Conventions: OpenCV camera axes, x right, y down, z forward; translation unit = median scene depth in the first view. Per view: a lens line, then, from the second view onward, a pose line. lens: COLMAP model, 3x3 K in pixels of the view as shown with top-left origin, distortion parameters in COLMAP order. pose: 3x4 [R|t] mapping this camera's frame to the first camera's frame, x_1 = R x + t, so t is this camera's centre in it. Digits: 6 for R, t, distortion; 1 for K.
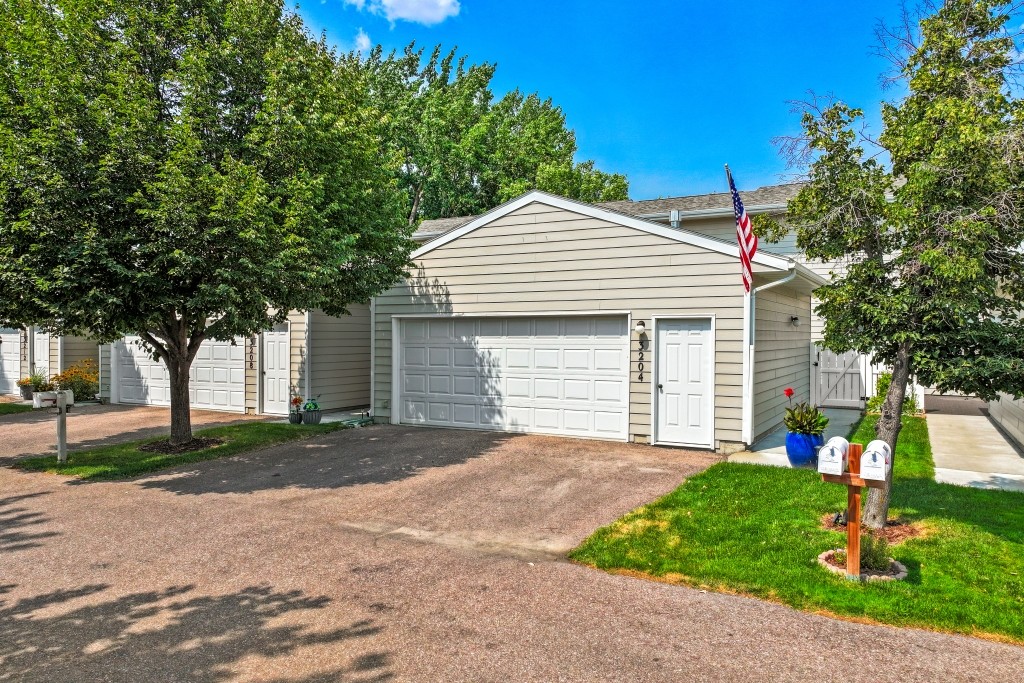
lens RADIAL K [[727.5, 0, 512.0], [0, 727.5, 341.5], [0, 0, 1]] dist [0.005113, 0.006943]
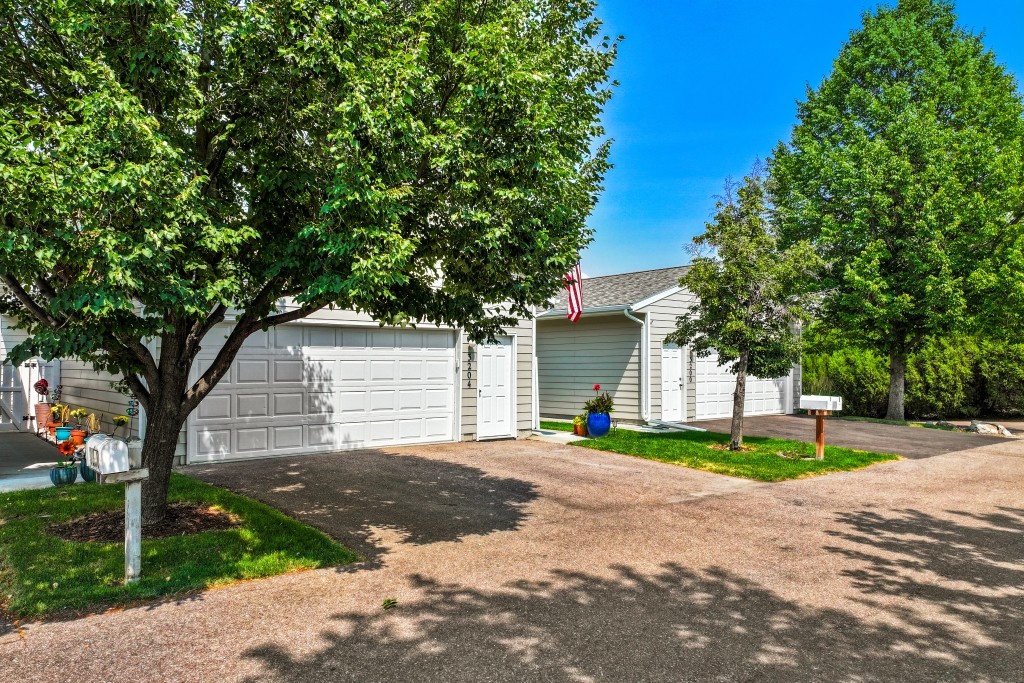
lens RADIAL K [[727.5, 0, 512.0], [0, 727.5, 341.5], [0, 0, 1]] dist [0.005113, 0.006943]
pose [[0.343324, 0.031260, 0.938697, -0.902354], [0.008844, 0.999294, -0.036512, 0.024028], [-0.939175, 0.020837, 0.342805, 0.538126]]
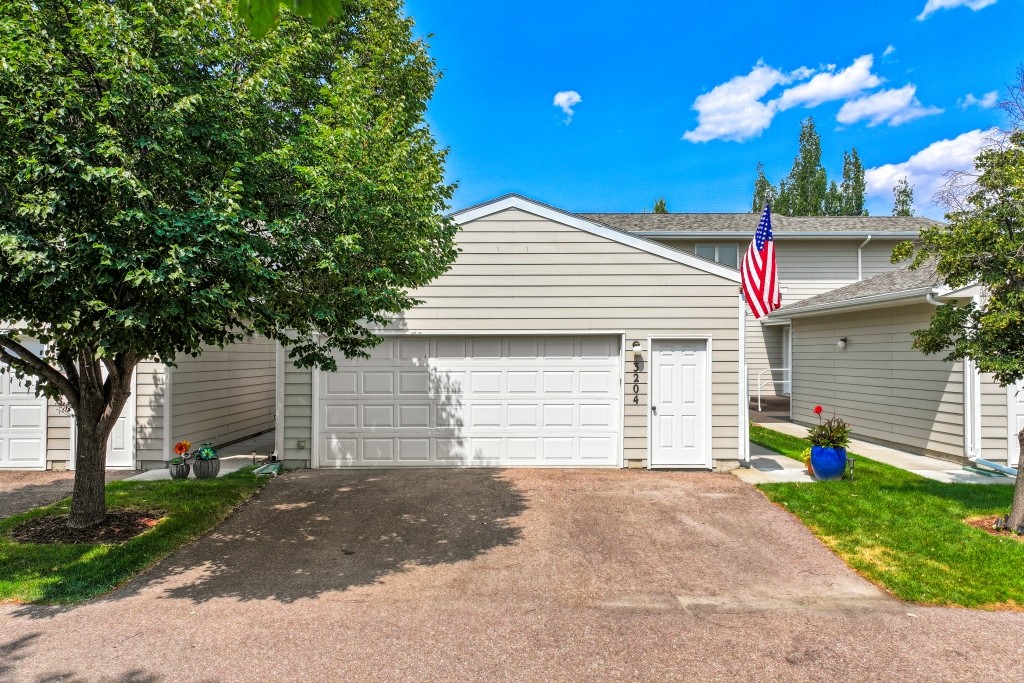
lens RADIAL K [[727.5, 0, 512.0], [0, 727.5, 341.5], [0, 0, 1]] dist [0.005113, 0.006943]
pose [[0.872520, 0.006785, 0.488530, -0.441739], [0.006086, 0.999675, -0.024753, -0.005040], [-0.488540, 0.024571, 0.872196, 0.237825]]
